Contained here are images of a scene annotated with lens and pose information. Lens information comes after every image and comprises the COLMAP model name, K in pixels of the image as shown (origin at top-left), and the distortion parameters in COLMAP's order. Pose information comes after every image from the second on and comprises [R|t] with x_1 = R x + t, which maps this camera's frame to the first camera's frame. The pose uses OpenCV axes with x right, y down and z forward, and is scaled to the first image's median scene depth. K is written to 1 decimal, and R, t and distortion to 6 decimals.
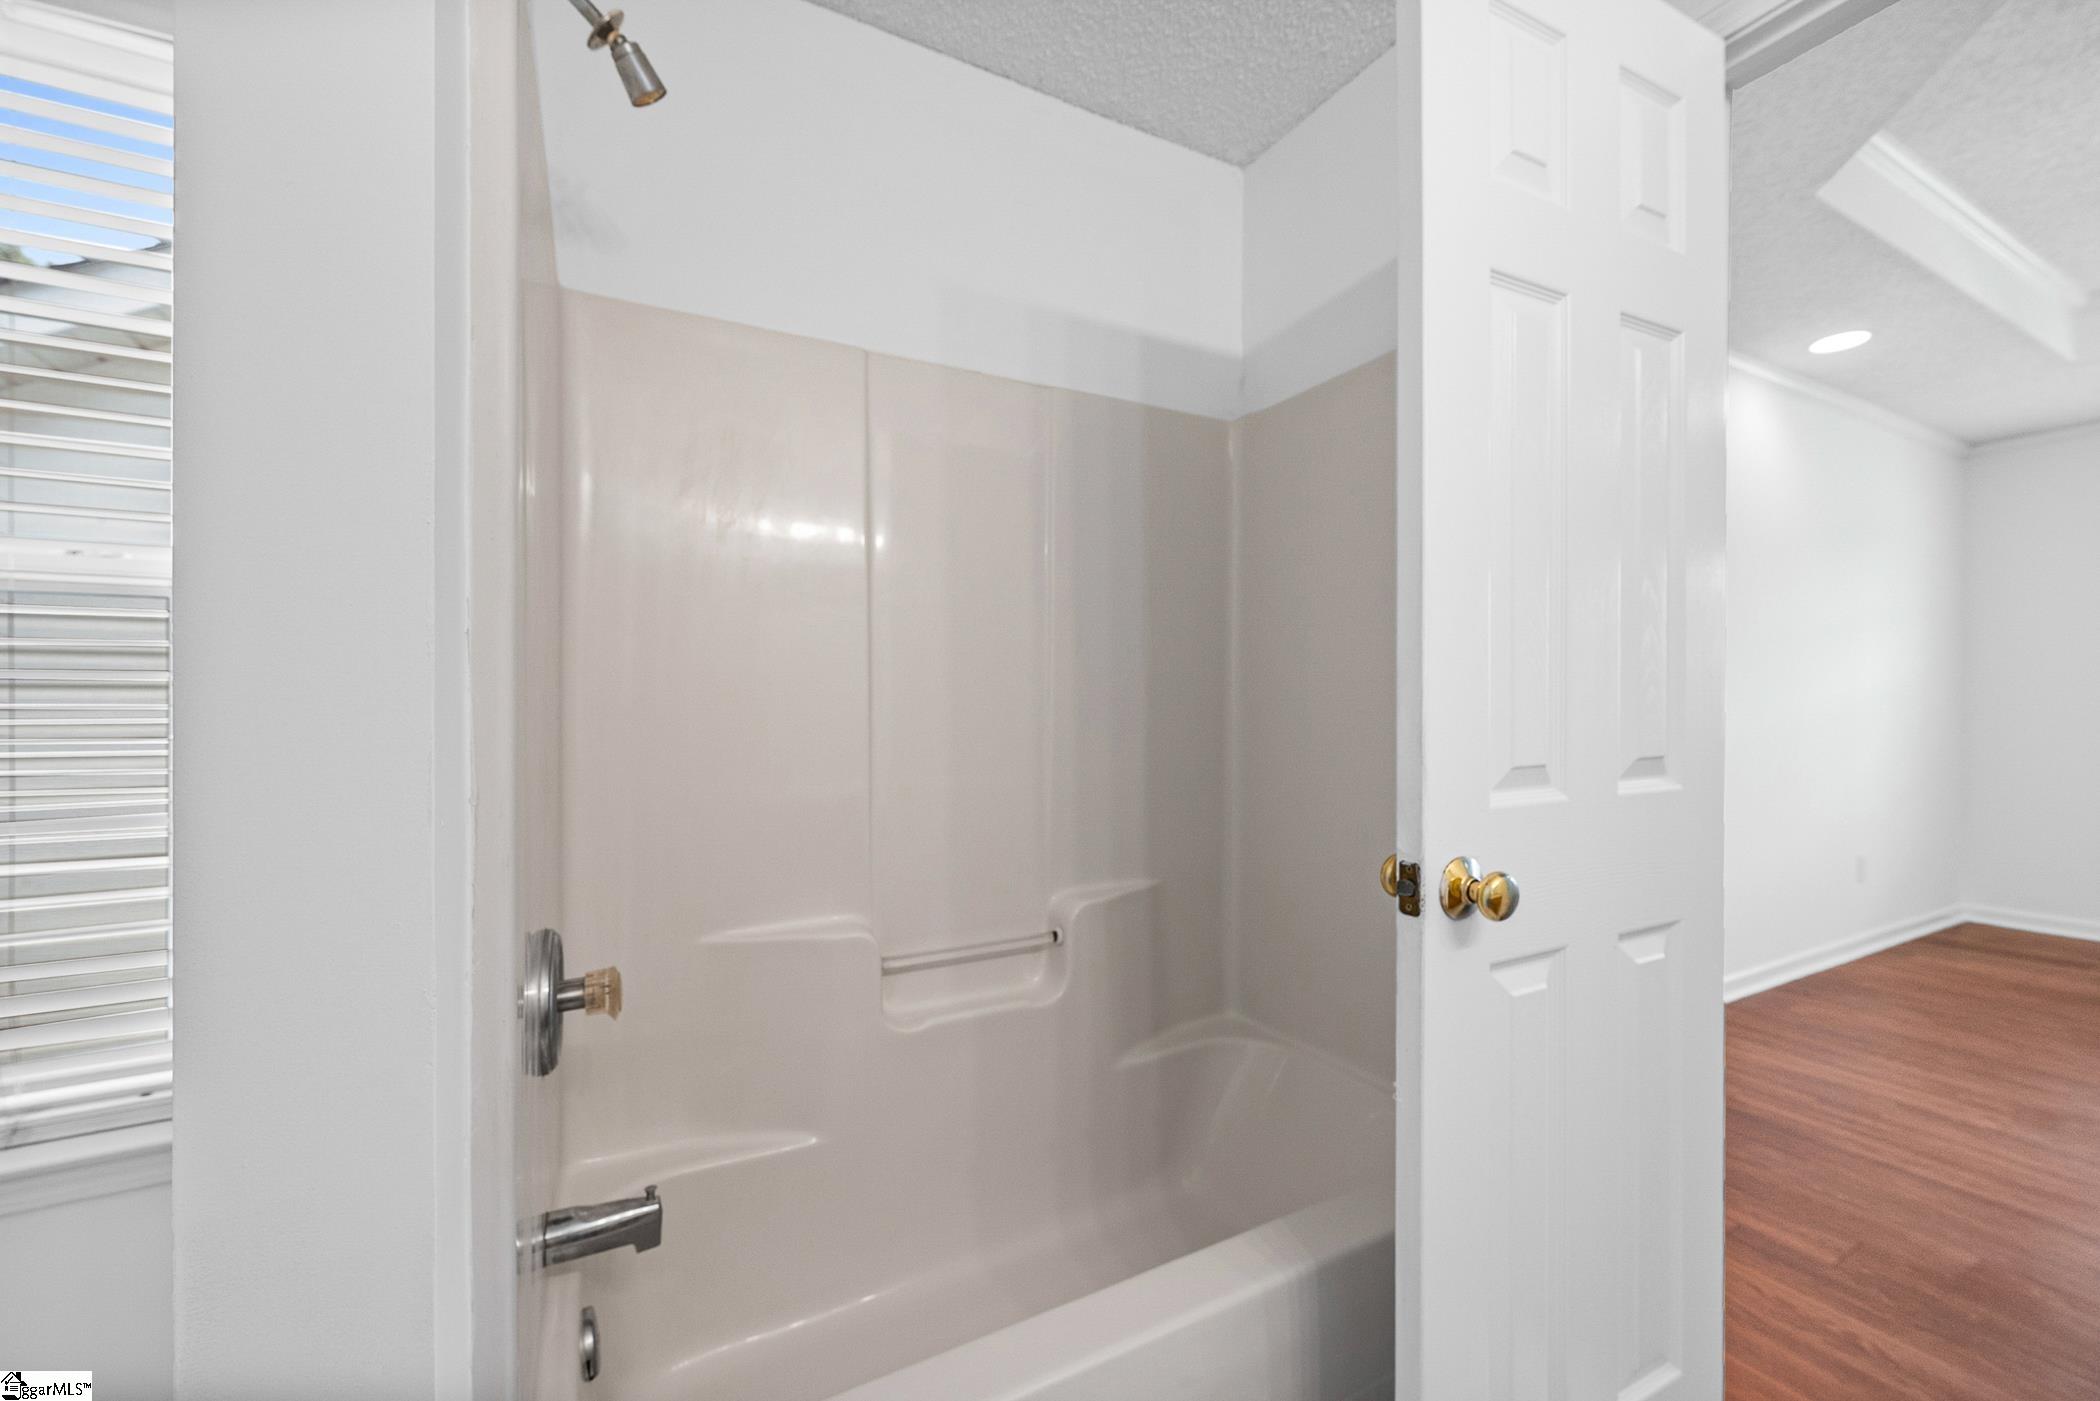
lens RADIAL K [[839.6, 0, 1041.0], [0, 839.6, 722.1], [0, 0, 1]] dist [-0.001415, -0.000194]
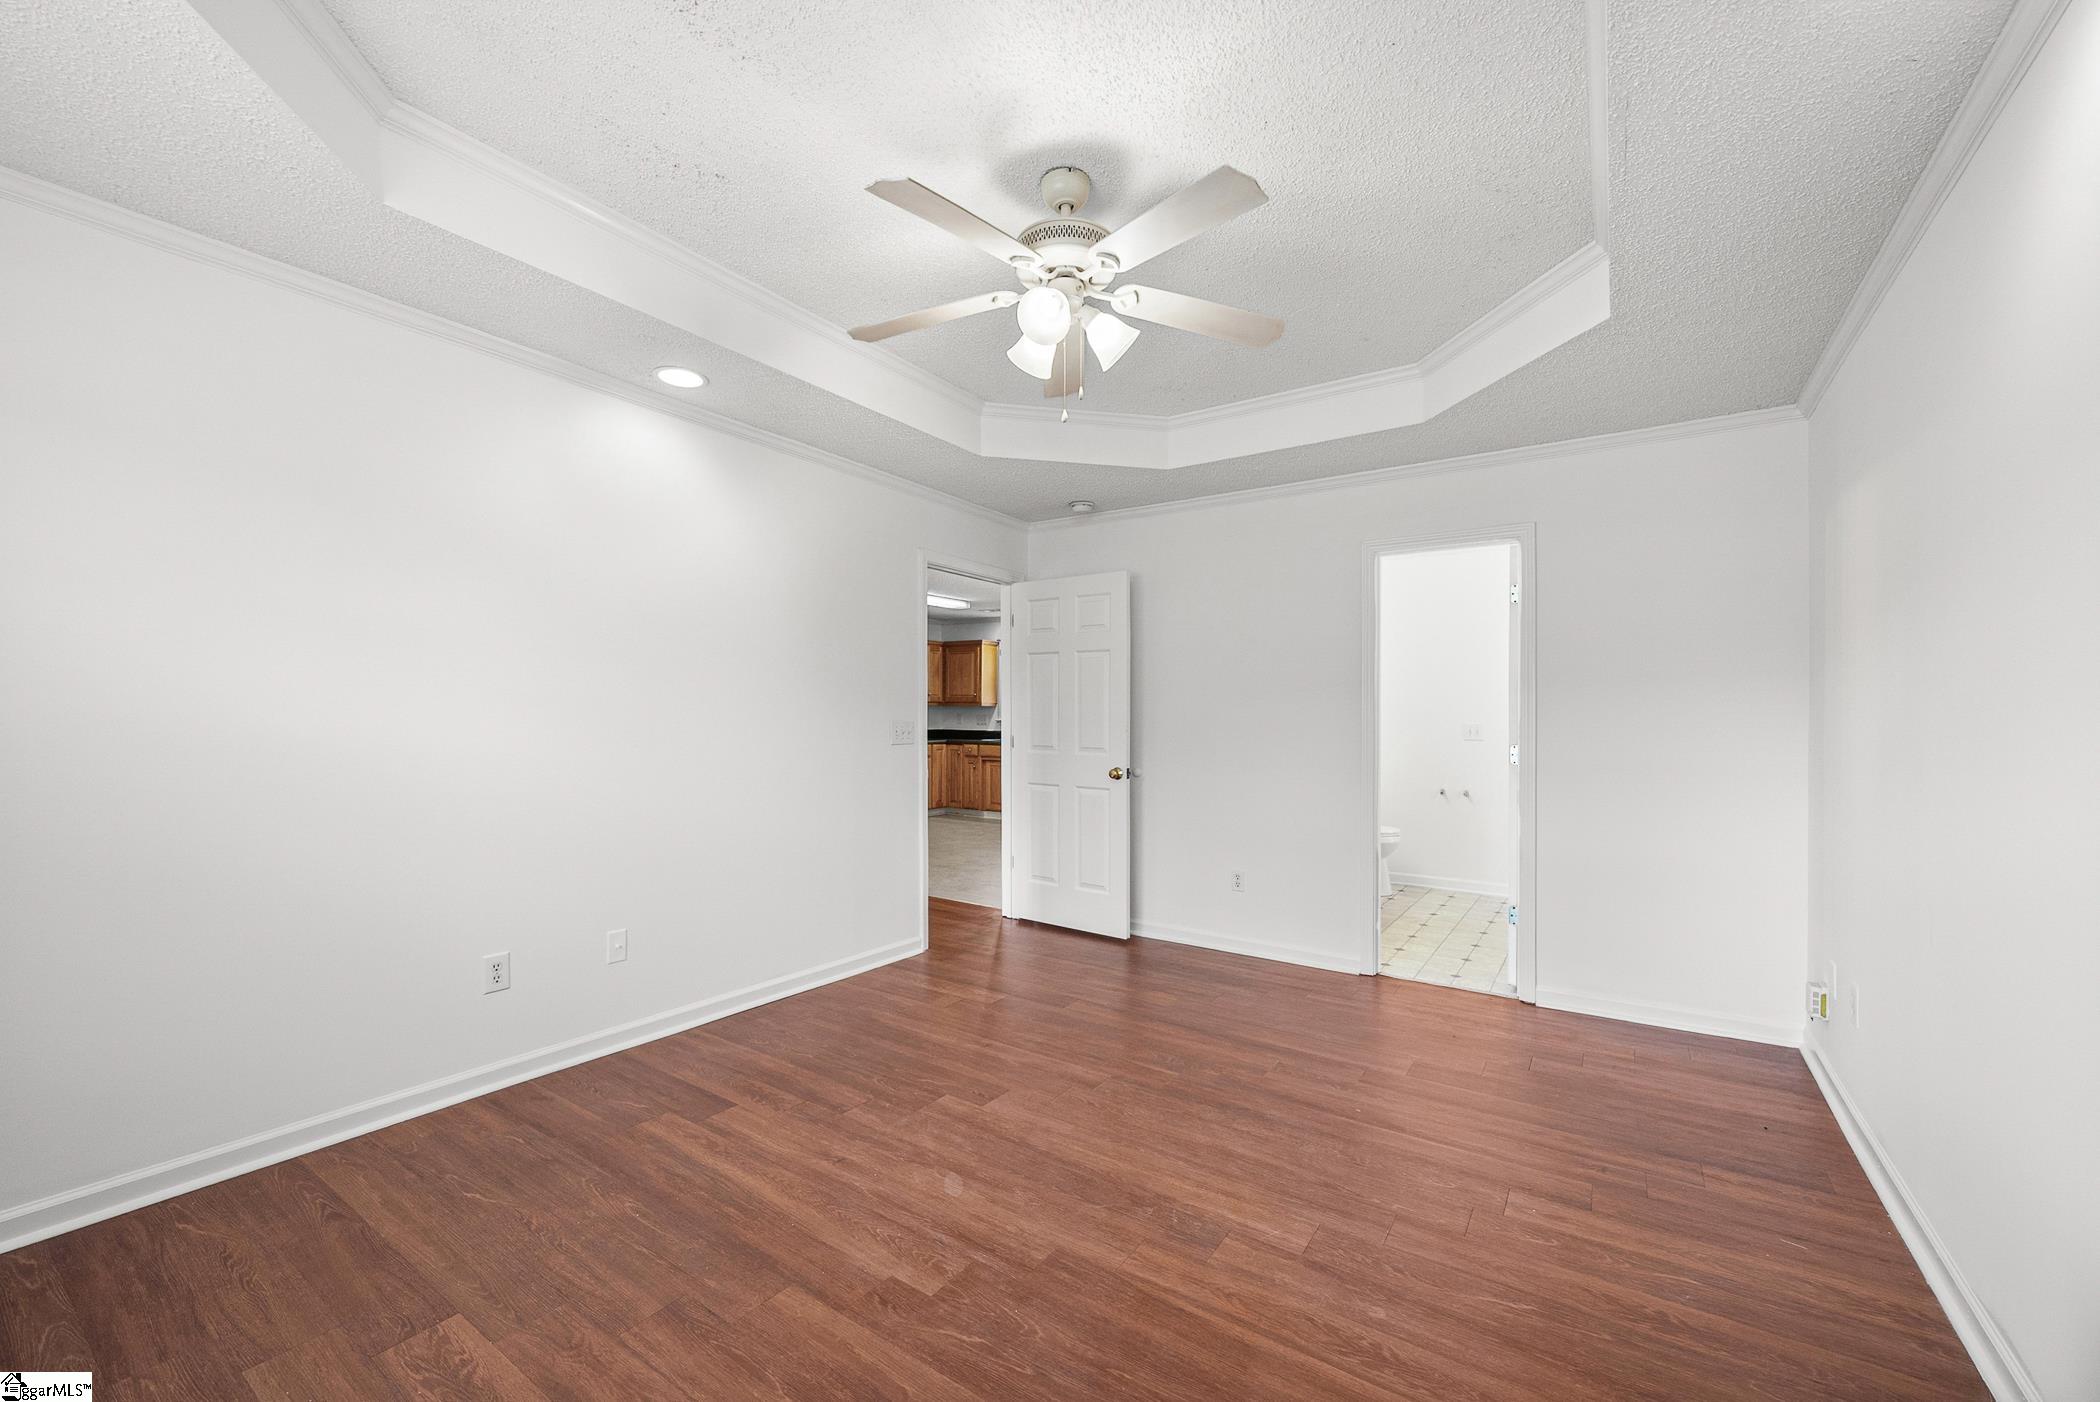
lens RADIAL K [[839.6, 0, 1041.0], [0, 839.6, 722.6], [0, 0, 1]] dist [-0.001415, -0.000194]
pose [[-0.886508, 0.001688, -0.462711, 1.541273], [-0.010231, 0.999677, 0.023250, -0.061807], [0.462601, 0.025345, -0.886204, 1.186639]]
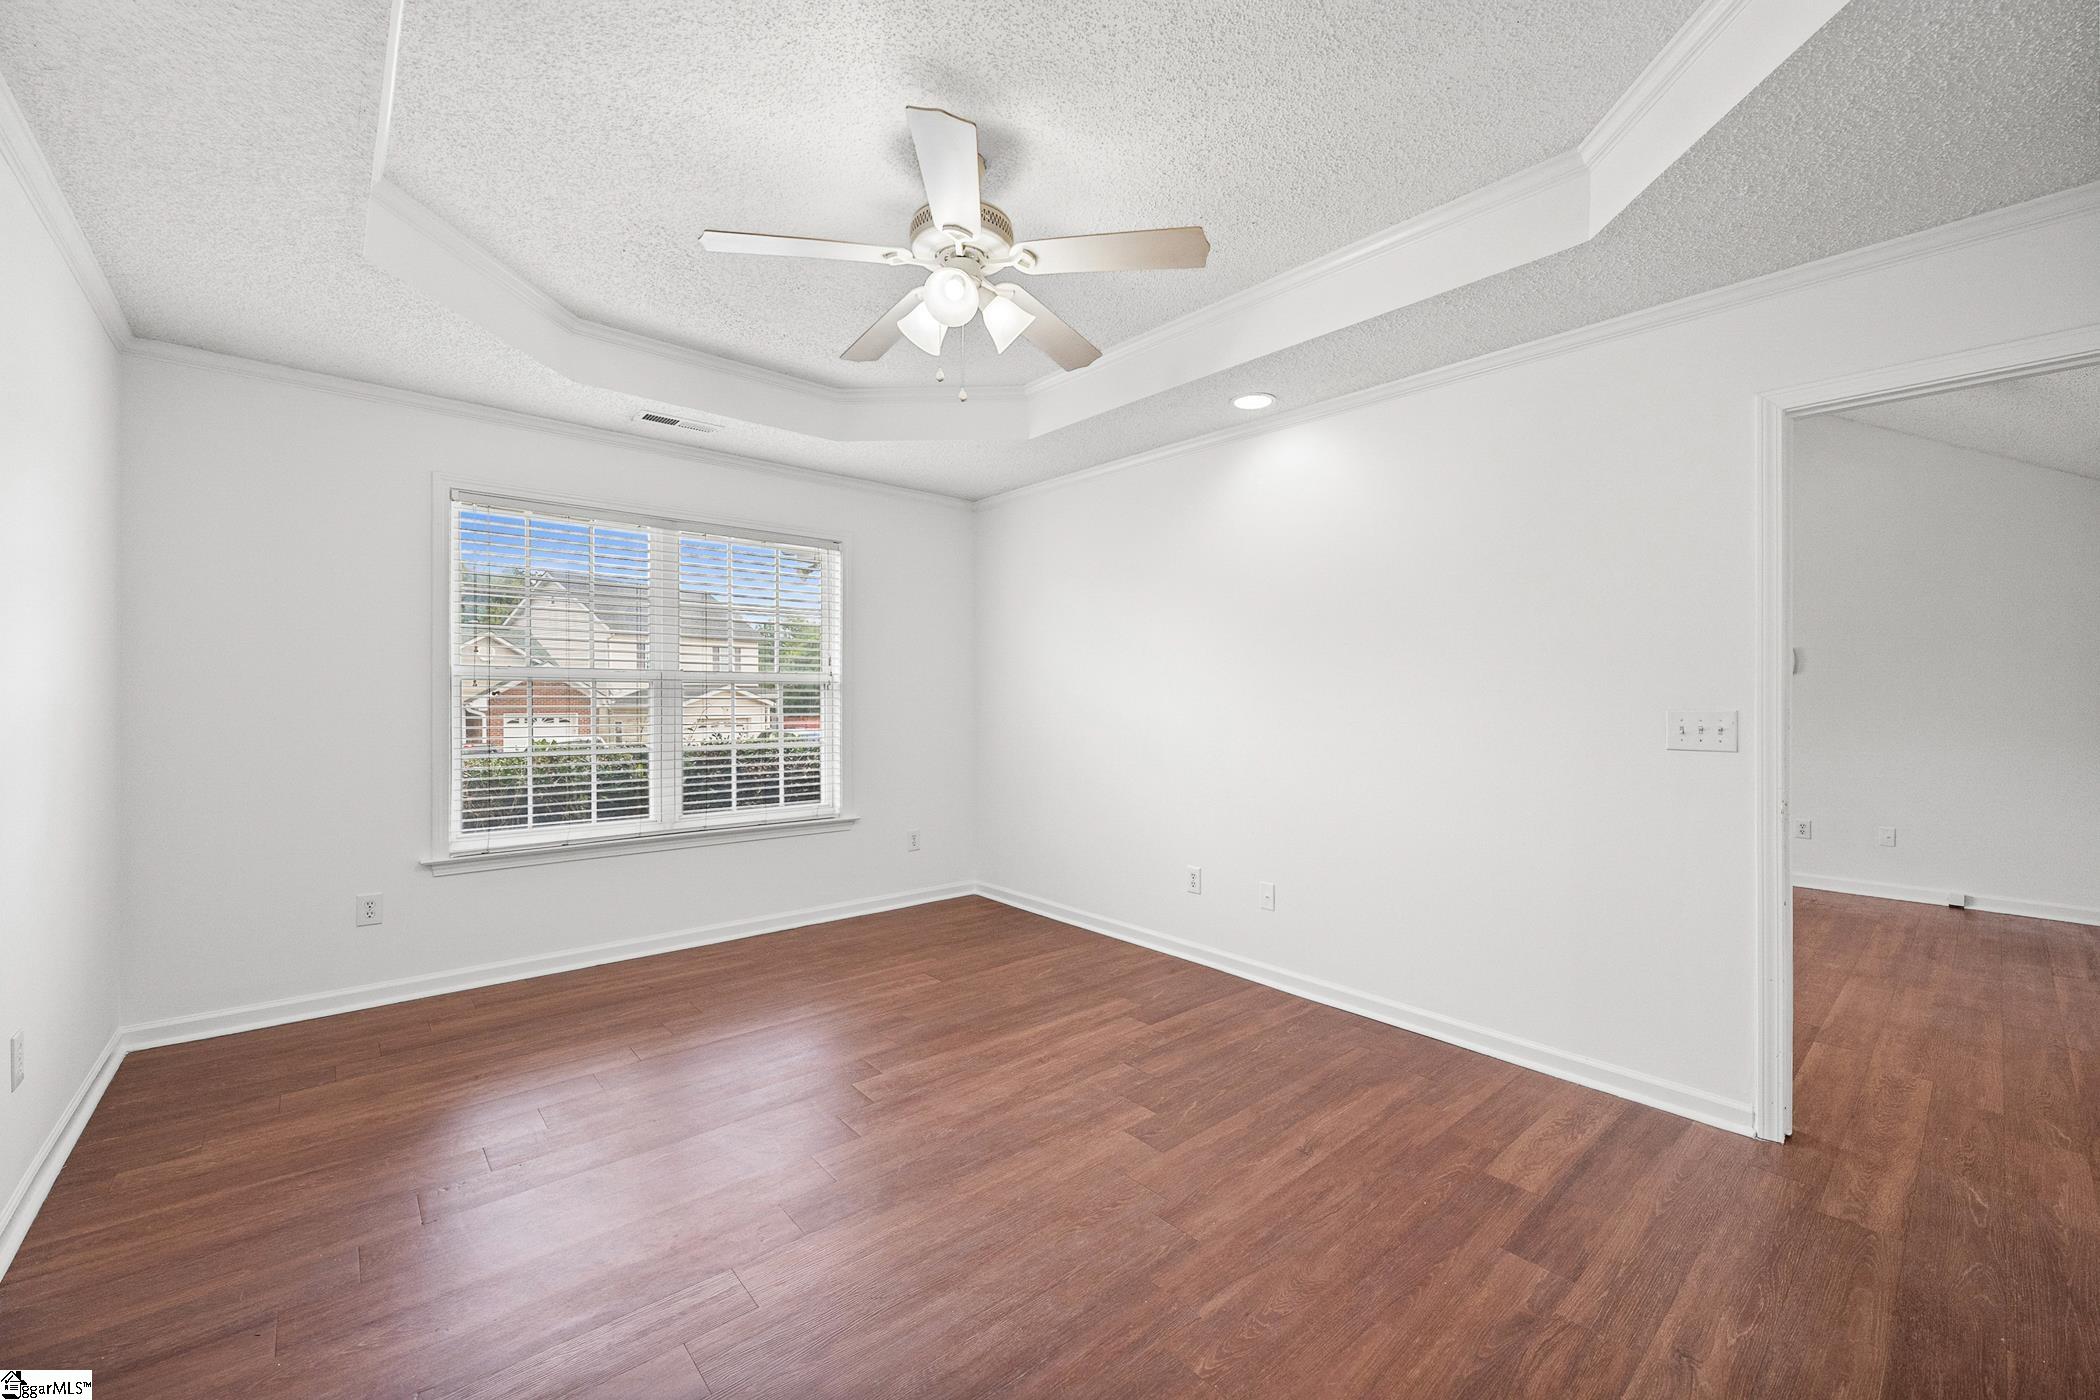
lens RADIAL K [[828.7, 0, 1044.1], [0, 828.7, 696.5], [0, 0, 1]] dist [0.001120, -0.000288]
pose [[-0.225204, 0.007044, 0.974286, 0.437450], [0.009870, 0.999939, -0.004948, -0.045461], [-0.974262, 0.008502, -0.225260, 0.632811]]
